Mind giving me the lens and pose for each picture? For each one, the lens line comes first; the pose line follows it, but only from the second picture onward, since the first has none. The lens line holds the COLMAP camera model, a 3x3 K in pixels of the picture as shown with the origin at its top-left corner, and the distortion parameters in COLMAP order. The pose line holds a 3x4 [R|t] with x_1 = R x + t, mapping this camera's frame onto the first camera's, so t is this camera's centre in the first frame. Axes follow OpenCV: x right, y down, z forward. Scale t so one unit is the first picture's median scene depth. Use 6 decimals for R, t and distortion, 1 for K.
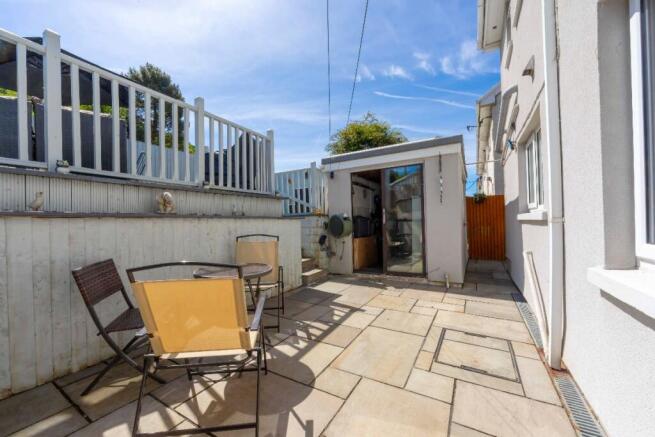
lens RADIAL K [[254.5, 0, 328.7], [0, 254.5, 219.7], [0, 0, 1]] dist [-0.008892, 0.001039]
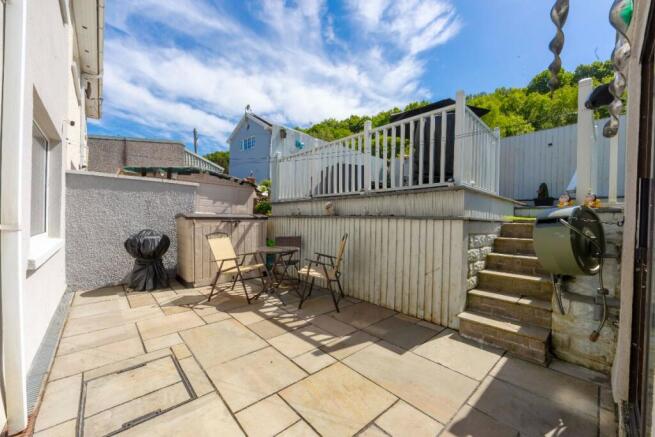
lens RADIAL K [[254.5, 0, 329.7], [0, 254.5, 220.0], [0, 0, 1]] dist [-0.008892, 0.001039]
pose [[-0.298229, 0.024055, -0.954191, 0.956395], [0.000277, 0.999685, 0.025115, -0.031690], [0.954494, 0.007226, -0.298142, 1.520699]]
